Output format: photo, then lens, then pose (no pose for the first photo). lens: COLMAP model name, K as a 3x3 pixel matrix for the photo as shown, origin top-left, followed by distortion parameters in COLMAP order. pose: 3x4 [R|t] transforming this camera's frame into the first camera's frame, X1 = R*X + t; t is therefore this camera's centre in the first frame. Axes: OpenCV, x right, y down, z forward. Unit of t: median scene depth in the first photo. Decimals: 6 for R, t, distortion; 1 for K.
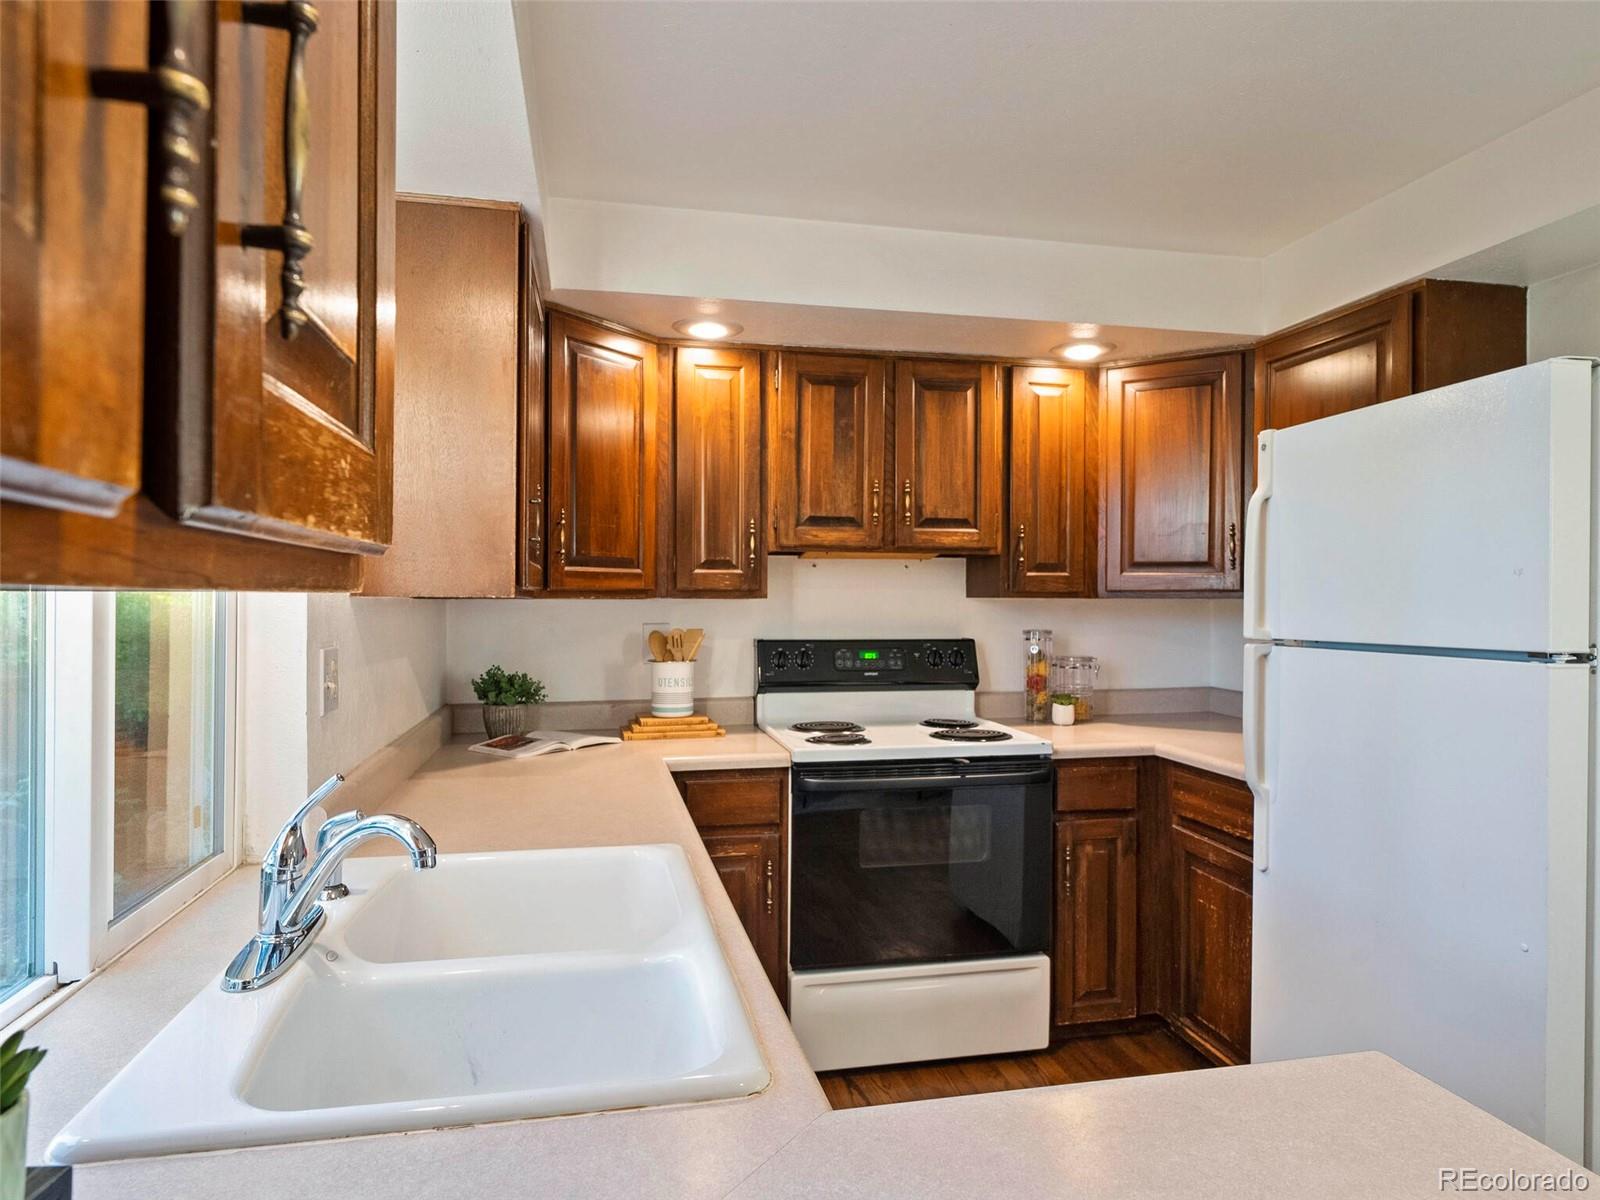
lens RADIAL K [[1003.1, 0, 805.7], [0, 1003.1, 593.1], [0, 0, 1]] dist [-0.001127, -0.001095]
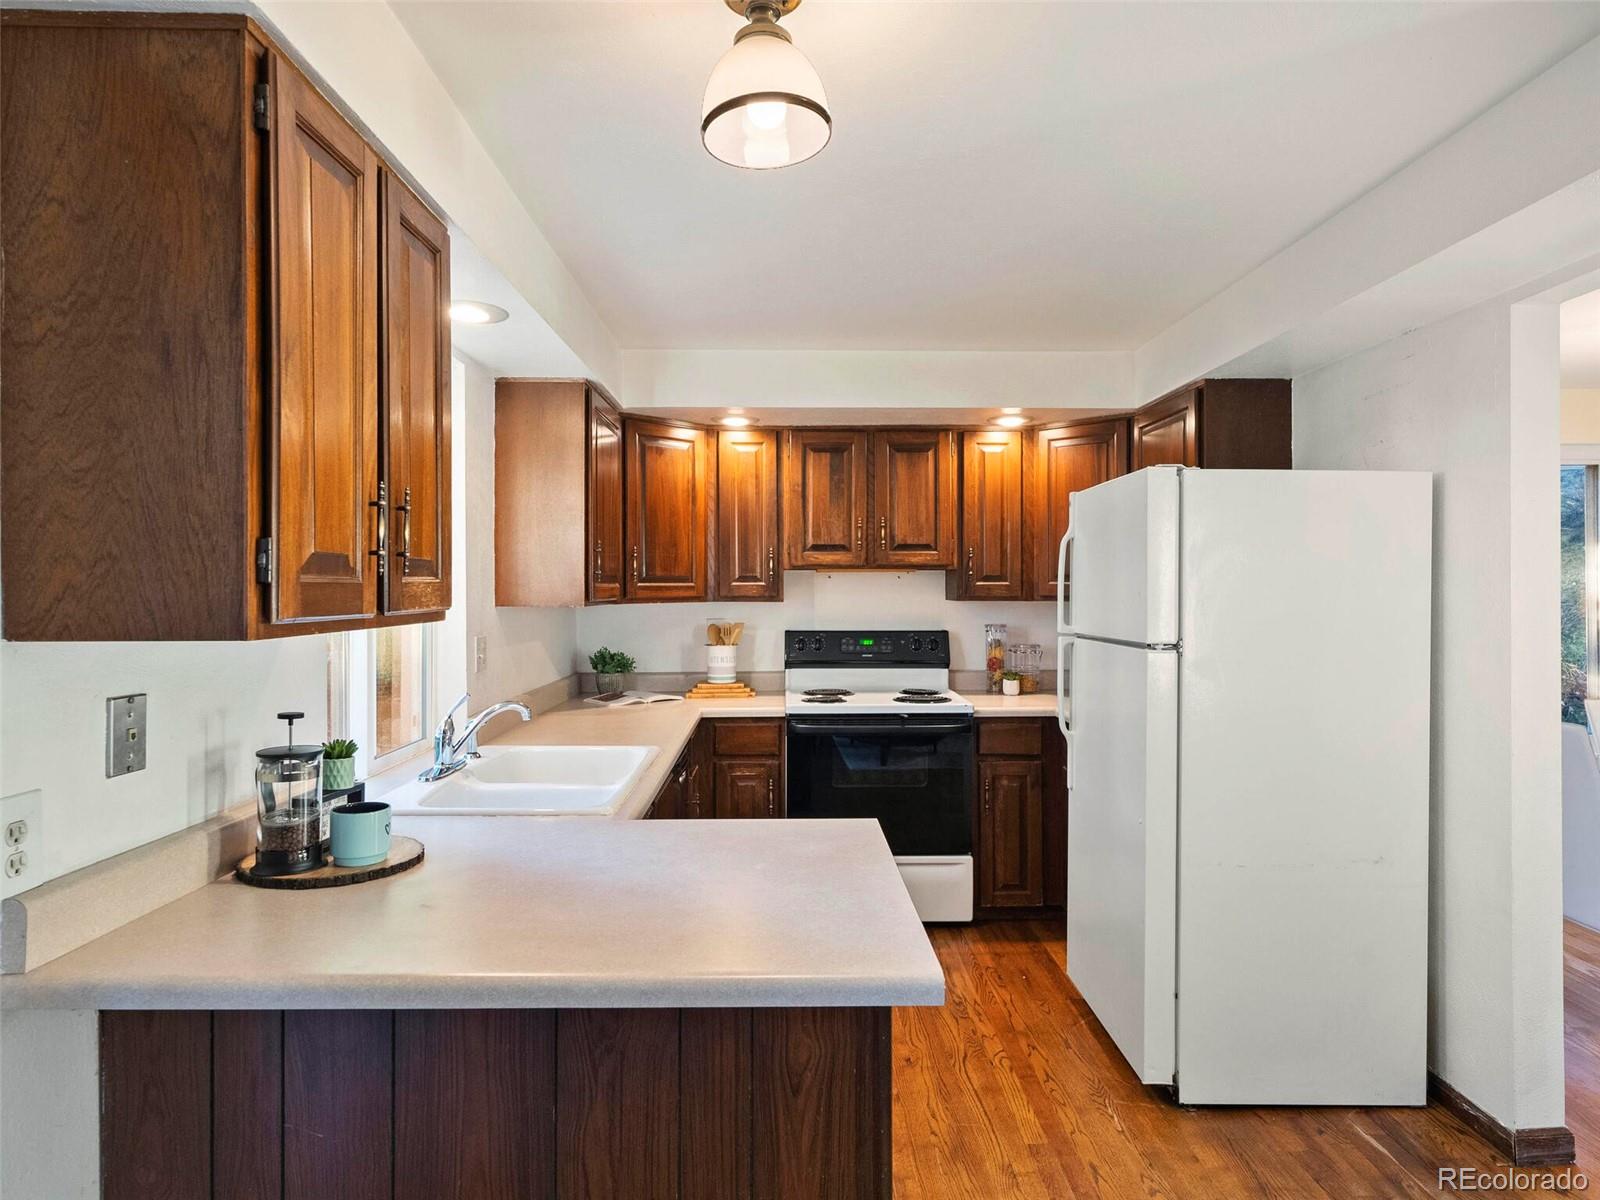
lens RADIAL K [[952.6, 0, 788.6], [0, 952.6, 592.2], [0, 0, 1]] dist [-0.004989, 0.001153]
pose [[0.980675, -0.002786, -0.195624, 0.237278], [0.004742, 0.999943, 0.009531, -0.021989], [0.195587, -0.010275, 0.980633, -0.339556]]
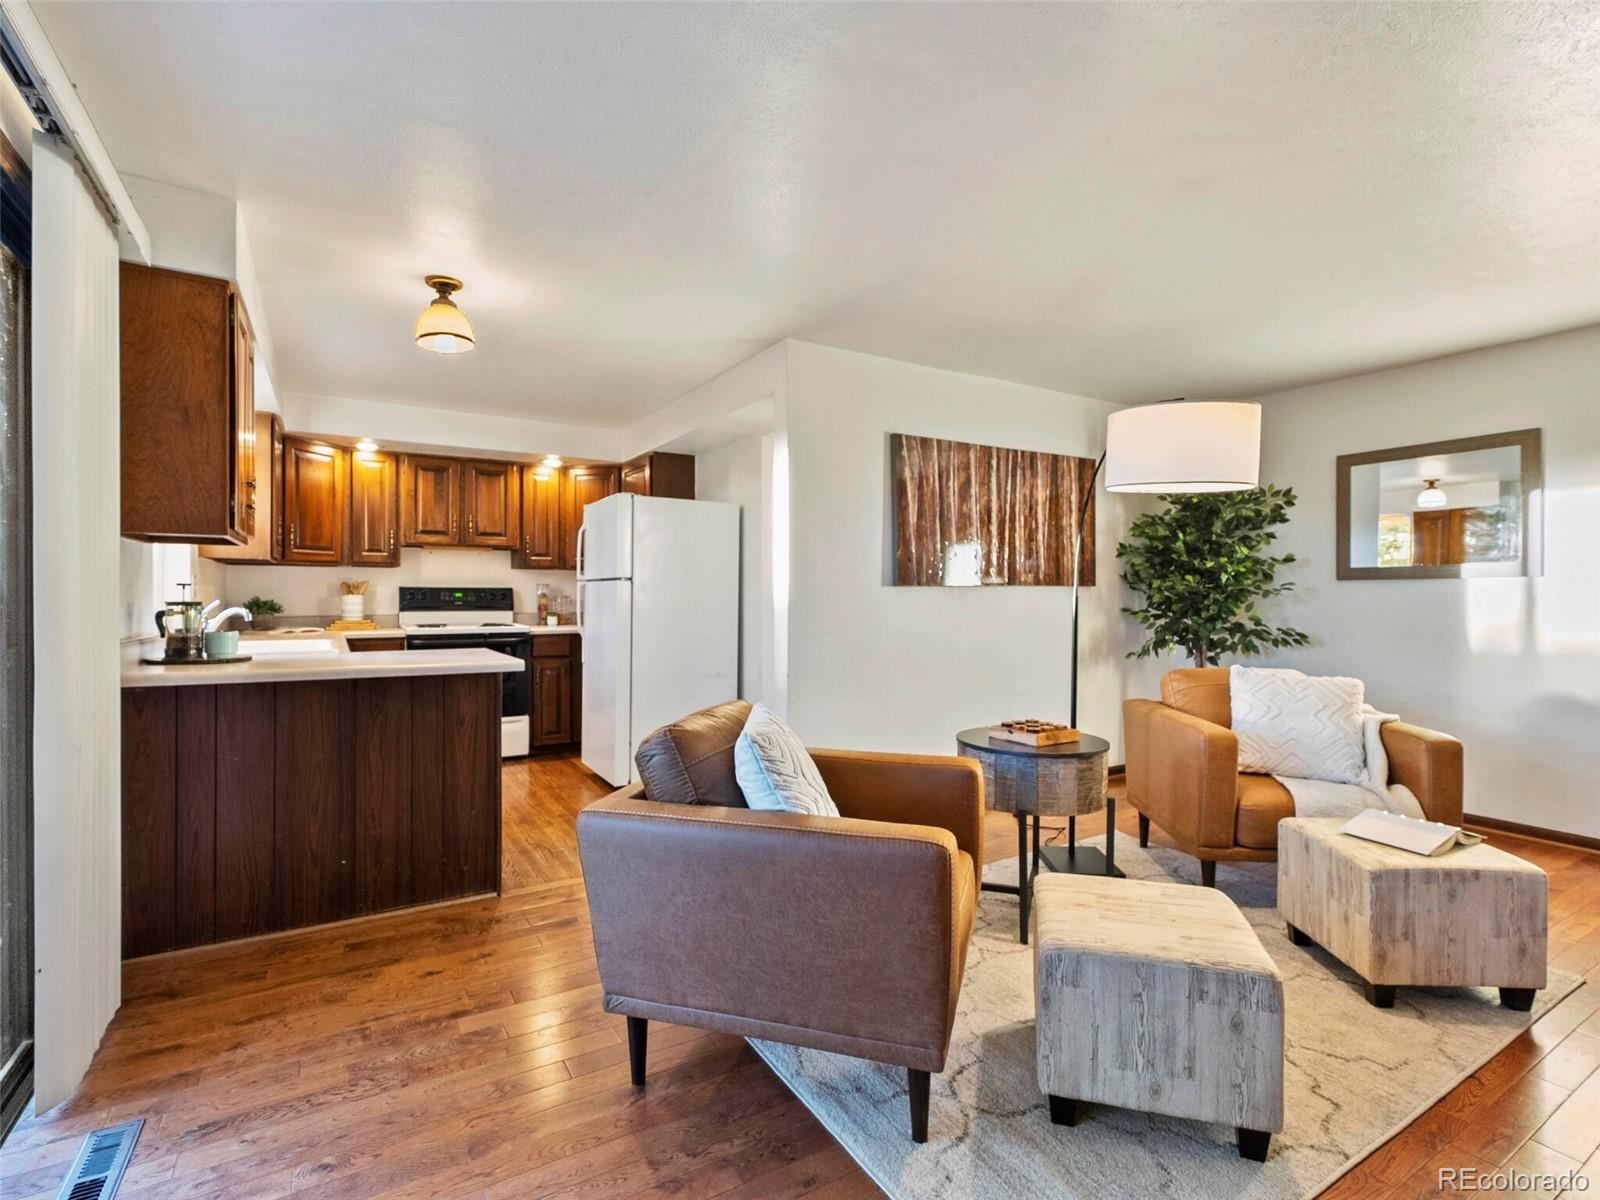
lens RADIAL K [[772.6, 0, 802.7], [0, 772.6, 596.8], [0, 0, 1]] dist [0.002467, -0.000907]
pose [[0.942519, -0.000672, 0.334151, 0.228913], [-0.003598, 0.999920, 0.012159, 0.048114], [-0.334132, -0.012662, 0.942441, -0.906548]]
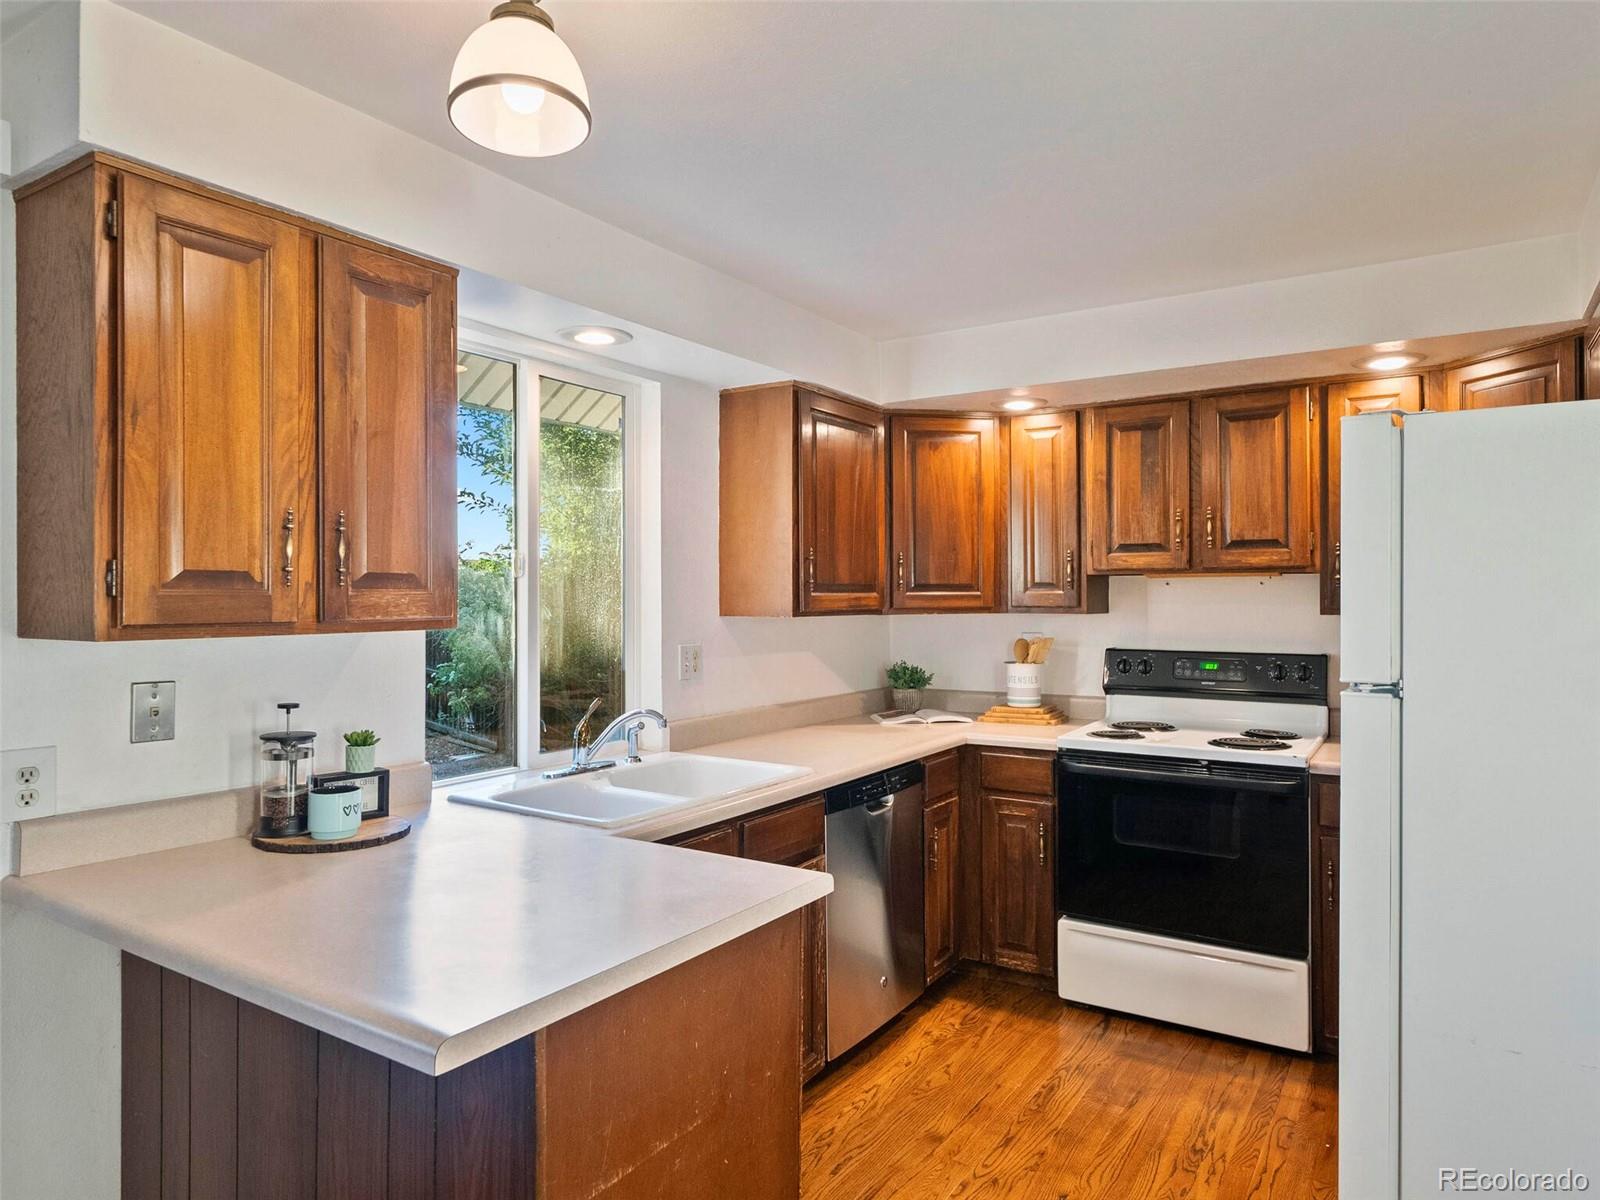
lens RADIAL K [[1003.1, 0, 782.5], [0, 1003.1, 593.9], [0, 0, 1]] dist [-0.001127, -0.001095]
pose [[0.696658, -0.006314, -0.717376, 0.574068], [0.007976, 0.999968, -0.001056, -0.020719], [0.717359, -0.004986, 0.696686, -0.100828]]
